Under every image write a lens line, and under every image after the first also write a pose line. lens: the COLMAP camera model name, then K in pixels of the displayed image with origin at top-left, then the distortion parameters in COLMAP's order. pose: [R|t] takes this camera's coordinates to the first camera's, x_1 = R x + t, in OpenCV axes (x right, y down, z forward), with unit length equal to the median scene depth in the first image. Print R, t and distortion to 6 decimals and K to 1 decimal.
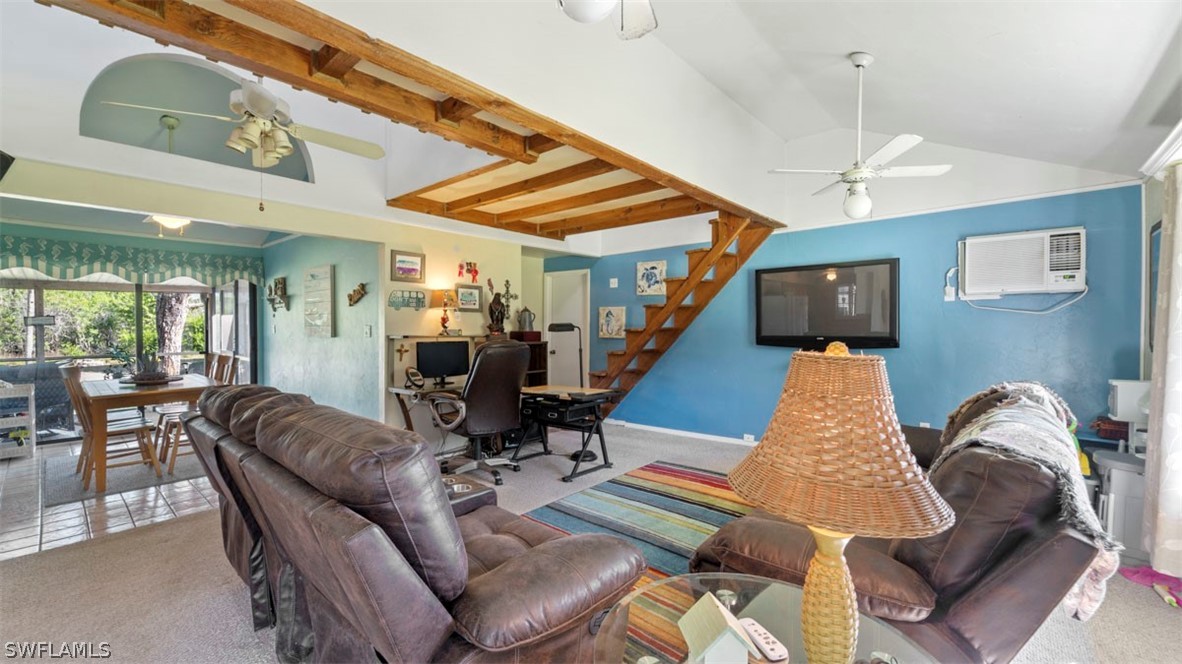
lens RADIAL K [[474.9, 0, 576.8], [0, 474.9, 328.6], [0, 0, 1]] dist [0.000988, 0.000152]
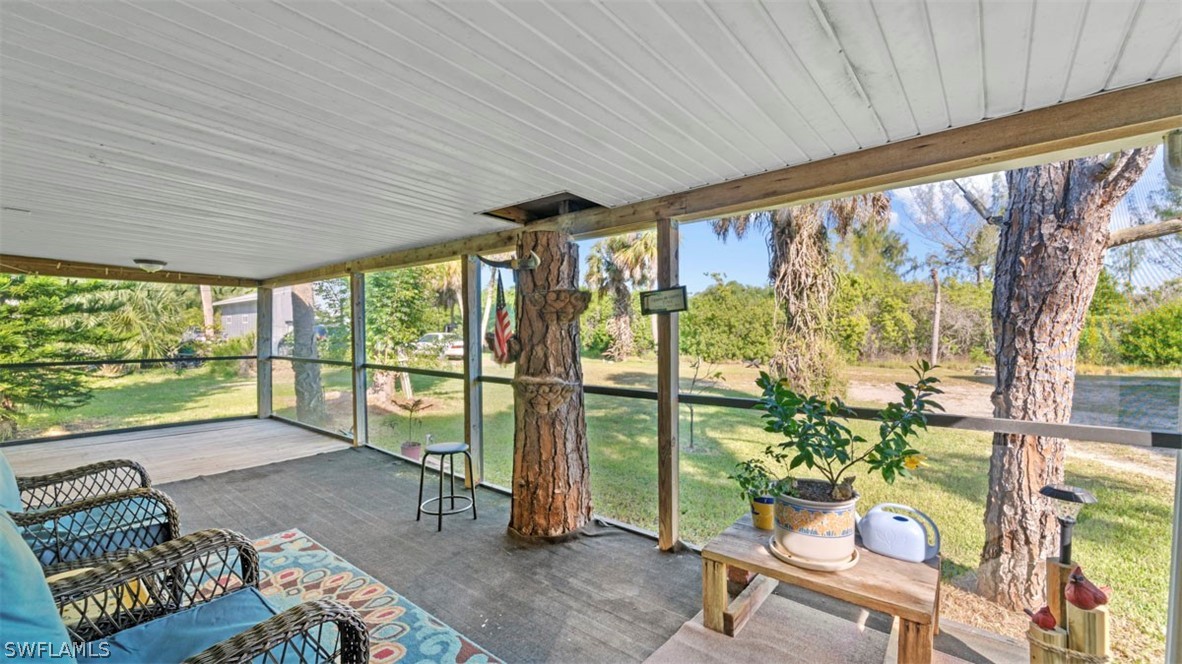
lens RADIAL K [[481.1, 0, 588.0], [0, 481.1, 320.4], [0, 0, 1]] dist [0.000201, -0.000119]
pose [[0.034594, -0.021994, -0.999159, -0.898282], [-0.001107, 0.999756, -0.022046, 0.011182], [0.999401, 0.001869, 0.034561, 1.176525]]
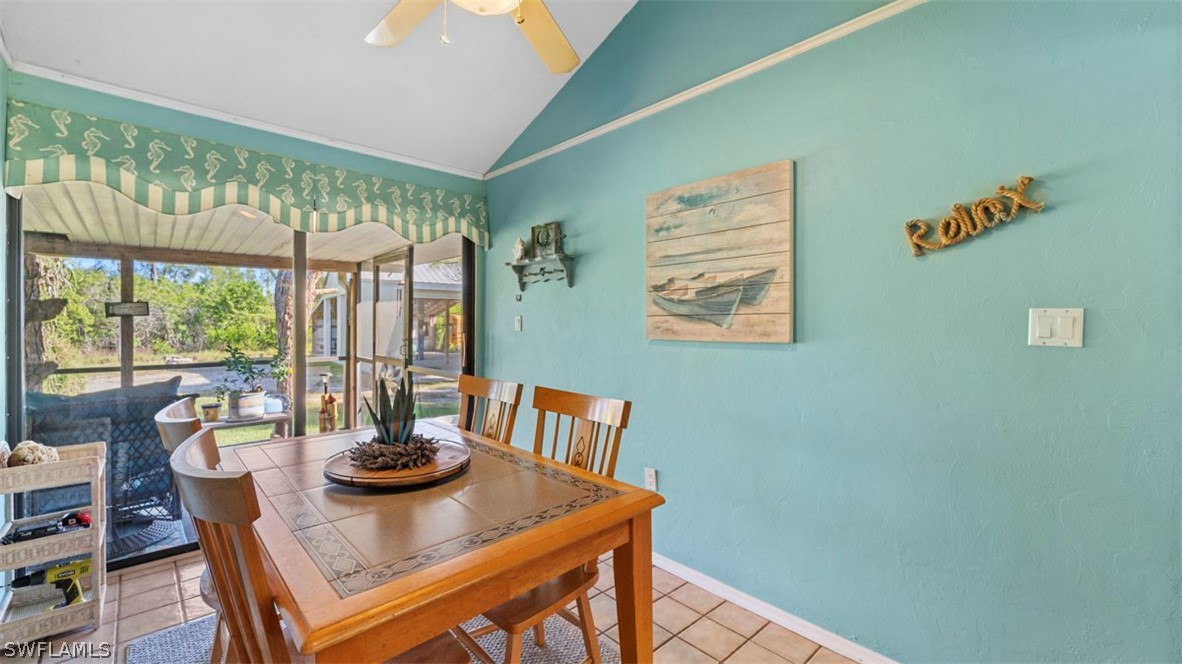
lens RADIAL K [[481.1, 0, 588.0], [0, 481.1, 320.4], [0, 0, 1]] dist [0.000201, -0.000119]
pose [[0.996051, 0.003482, -0.088711, -0.518522], [-0.004666, 0.999903, -0.013141, 0.005220], [0.088657, 0.013503, 0.995971, 0.468777]]
